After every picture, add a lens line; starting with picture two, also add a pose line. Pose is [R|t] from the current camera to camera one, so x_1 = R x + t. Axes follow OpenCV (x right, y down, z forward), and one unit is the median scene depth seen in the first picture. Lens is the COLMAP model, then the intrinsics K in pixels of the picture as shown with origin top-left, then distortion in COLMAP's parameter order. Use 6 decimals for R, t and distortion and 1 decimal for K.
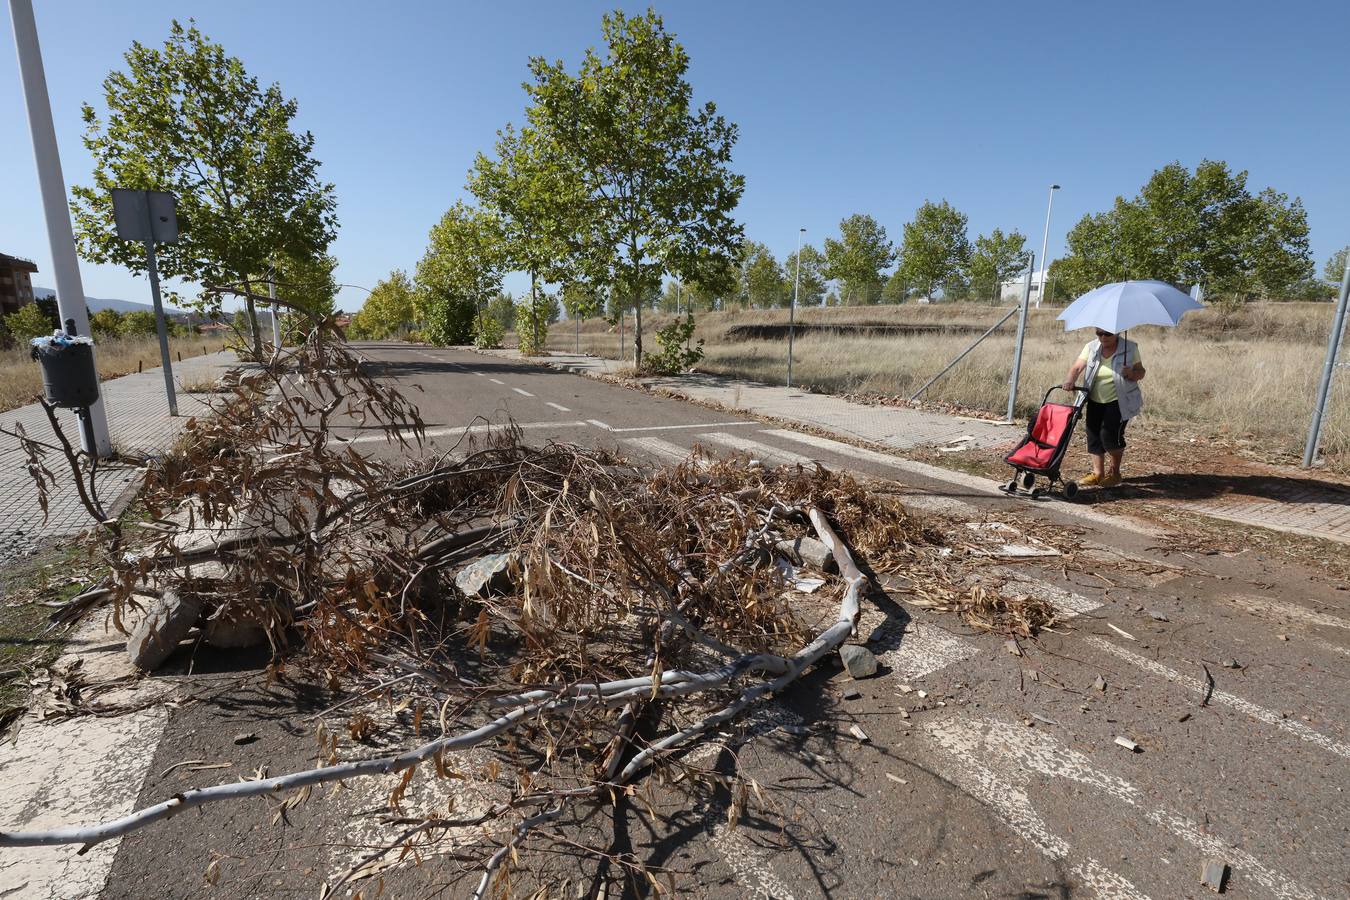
lens RADIAL K [[620.9, 0, 675.0], [0, 620.9, 450.0], [0, 0, 1]] dist [-0.046141, 0.015283]
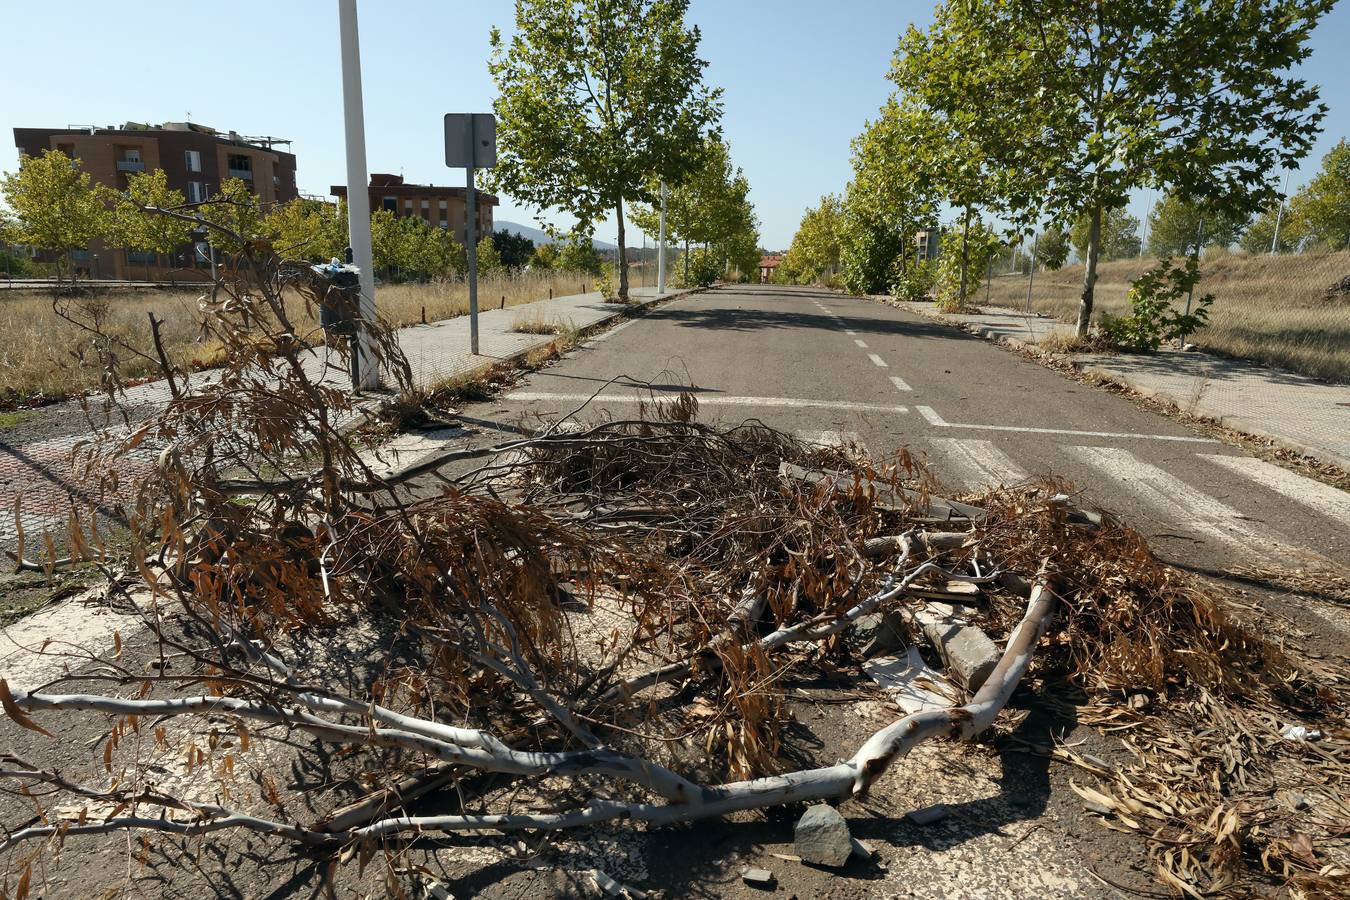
lens RADIAL K [[855.1, 0, 670.3], [0, 855.1, 447.0], [0, 0, 1]] dist [0.002963, 0.003103]
pose [[0.817649, 0.131104, -0.560591, 0.086916], [-0.128094, 0.990746, 0.044871, -0.005343], [0.561286, 0.035120, 0.826876, 0.036075]]
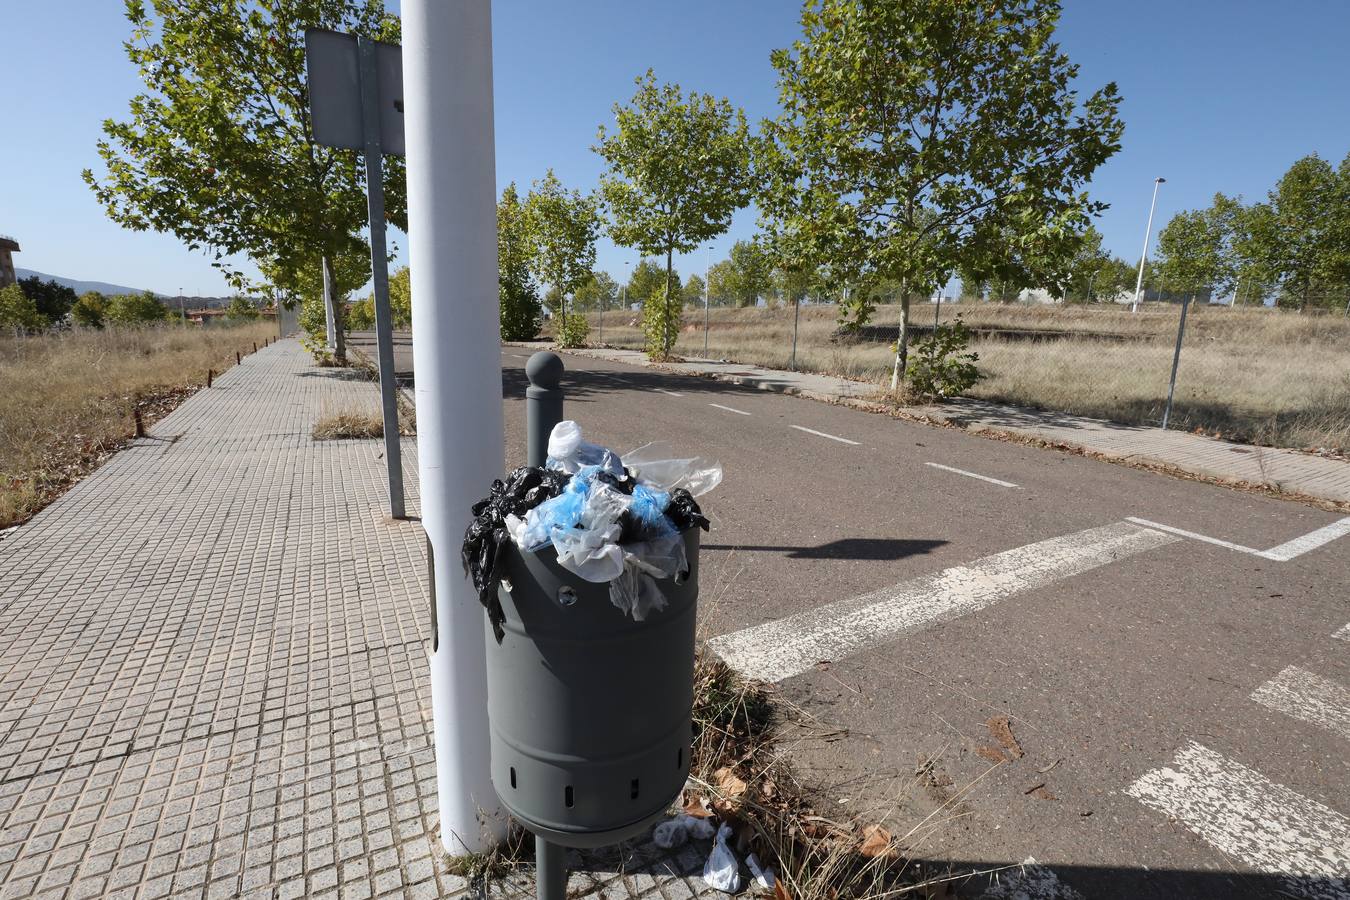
lens RADIAL K [[620.9, 0, 675.0], [0, 620.9, 450.0], [0, 0, 1]] dist [-0.046141, 0.015283]
pose [[0.999730, 0.014939, 0.017817, -0.287677], [-0.015120, 0.999835, 0.010057, -0.056080], [-0.017664, -0.010323, 0.999791, 0.234383]]
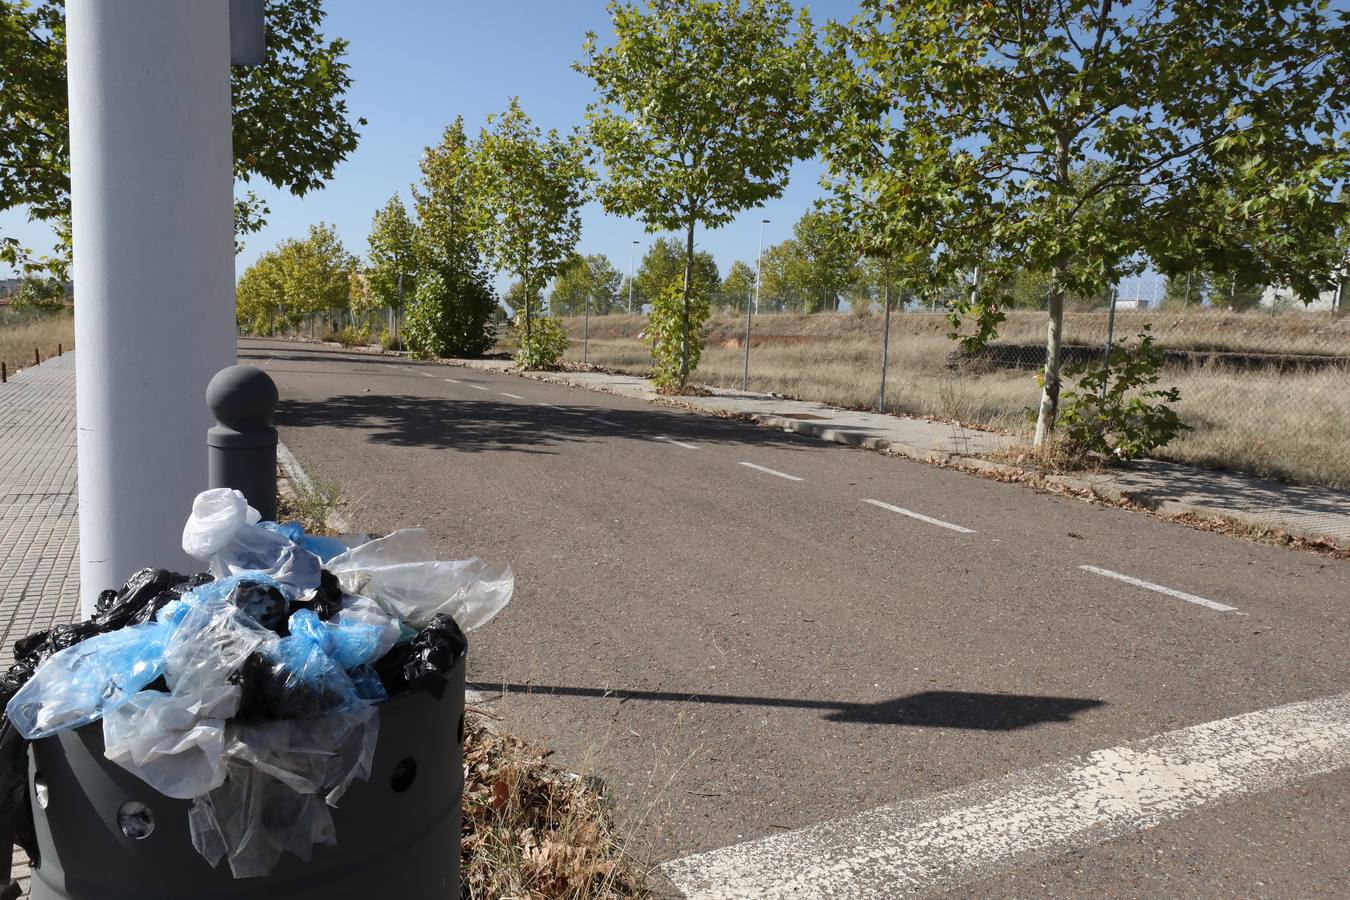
lens RADIAL K [[973.8, 0, 676.6], [0, 973.8, 447.4], [0, 0, 1]] dist [0.009676, 0.013341]
pose [[0.999163, 0.038048, -0.015026, -0.274686], [-0.039088, 0.996317, -0.076313, -0.057064], [0.012067, 0.076836, 0.996971, 0.240711]]
